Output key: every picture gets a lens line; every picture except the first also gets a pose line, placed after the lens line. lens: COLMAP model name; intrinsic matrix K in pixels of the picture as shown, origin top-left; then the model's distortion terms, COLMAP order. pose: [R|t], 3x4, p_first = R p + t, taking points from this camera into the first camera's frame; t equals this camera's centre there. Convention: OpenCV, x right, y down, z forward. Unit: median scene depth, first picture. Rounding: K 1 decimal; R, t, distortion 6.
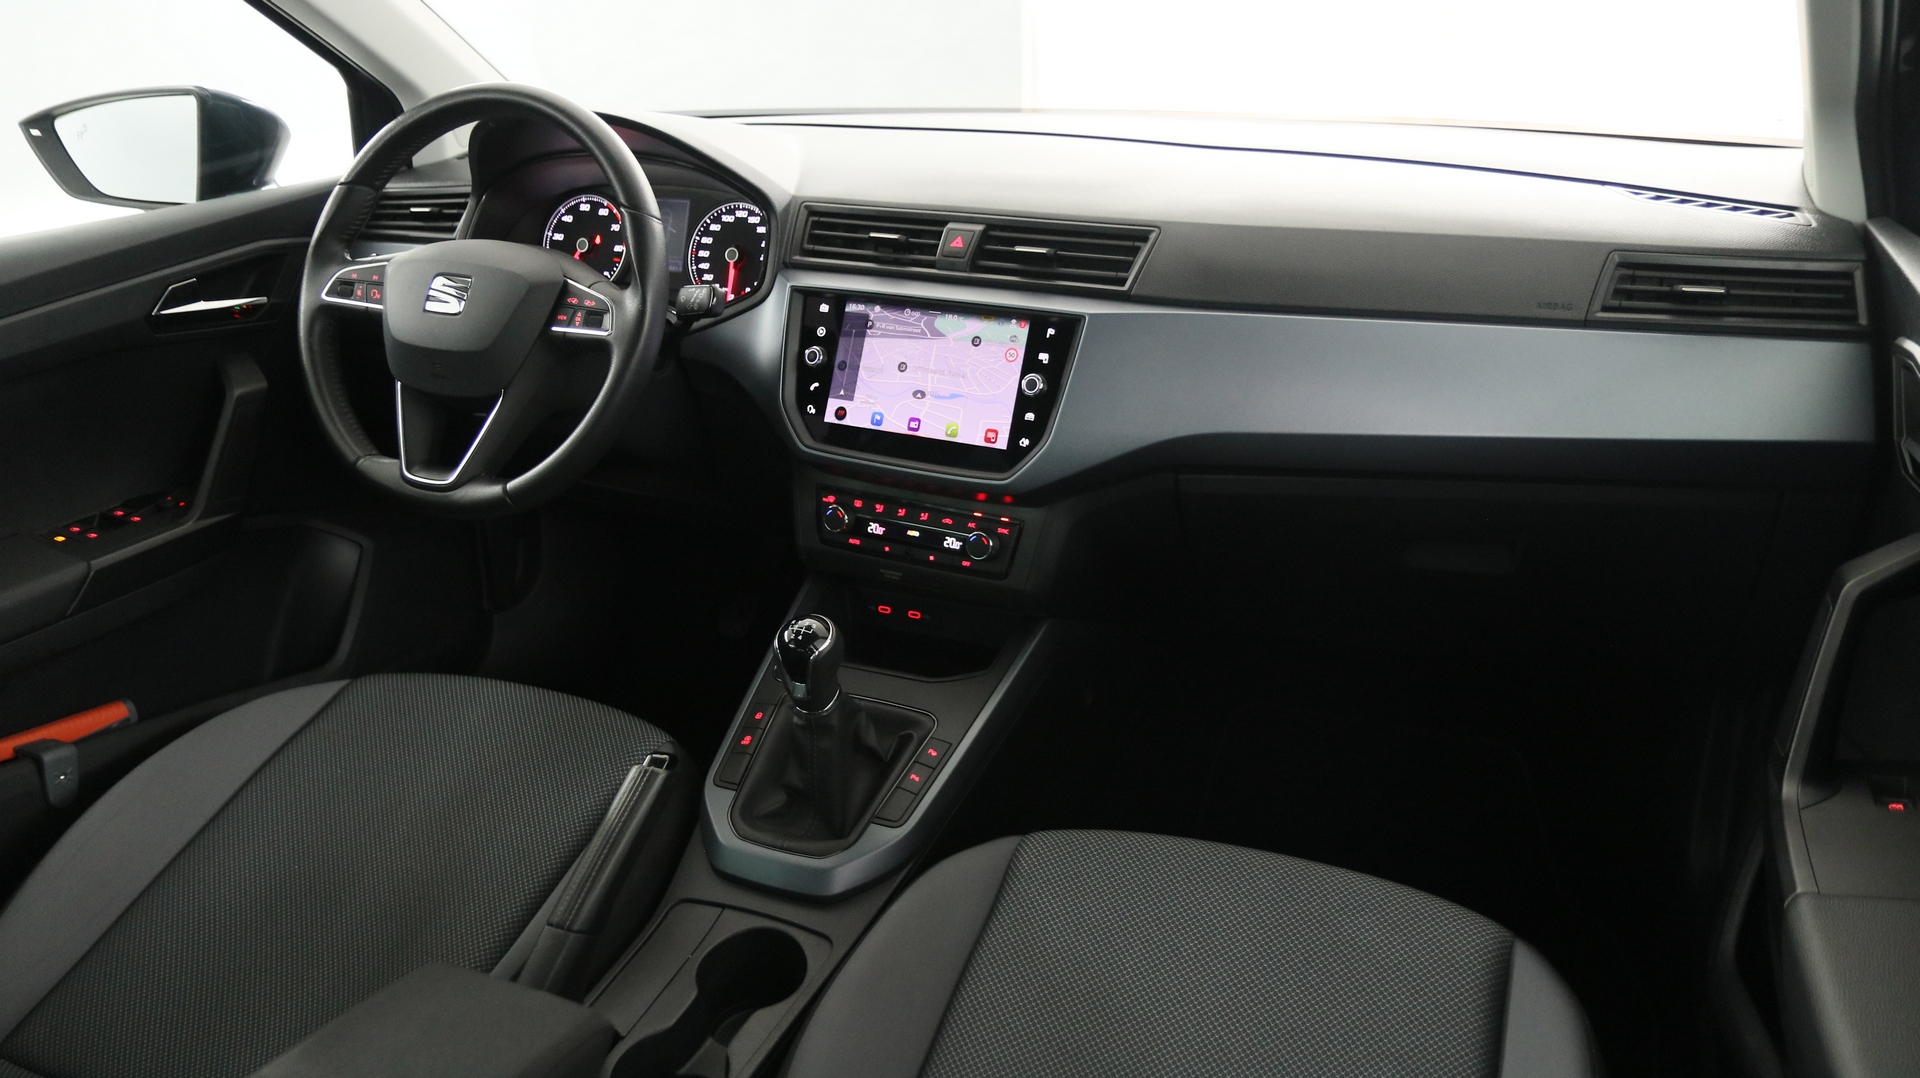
lens RADIAL K [[1455.4, 0, 952.8], [0, 1455.4, 553.1], [0, 0, 1]] dist [-0.022551, 0.018091]
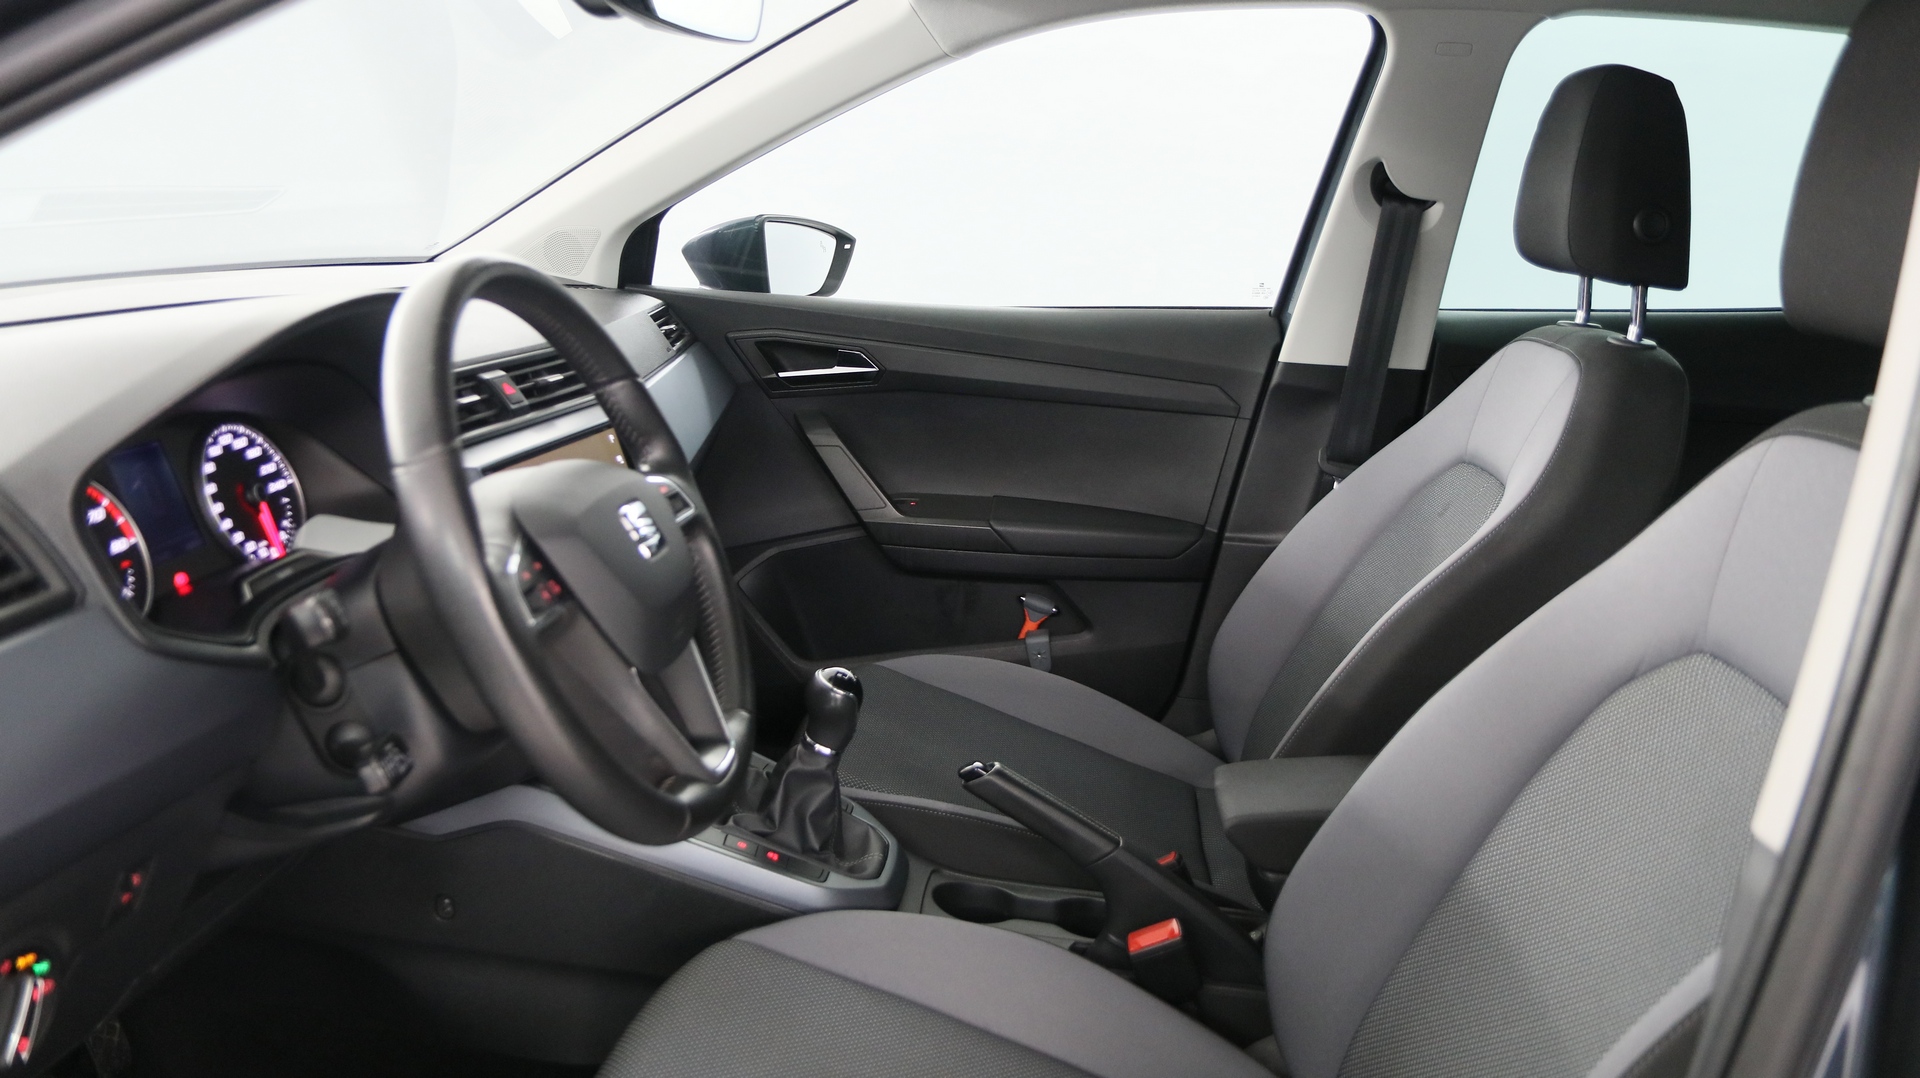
lens RADIAL K [[1455.4, 0, 960.5], [0, 1455.4, 495.9], [0, 0, 1]] dist [-0.022551, 0.018091]
pose [[-0.327923, -0.194540, 0.924457, -1.021918], [0.321401, 0.897220, 0.302816, -0.345699], [-0.888351, 0.396421, -0.231694, 0.970615]]
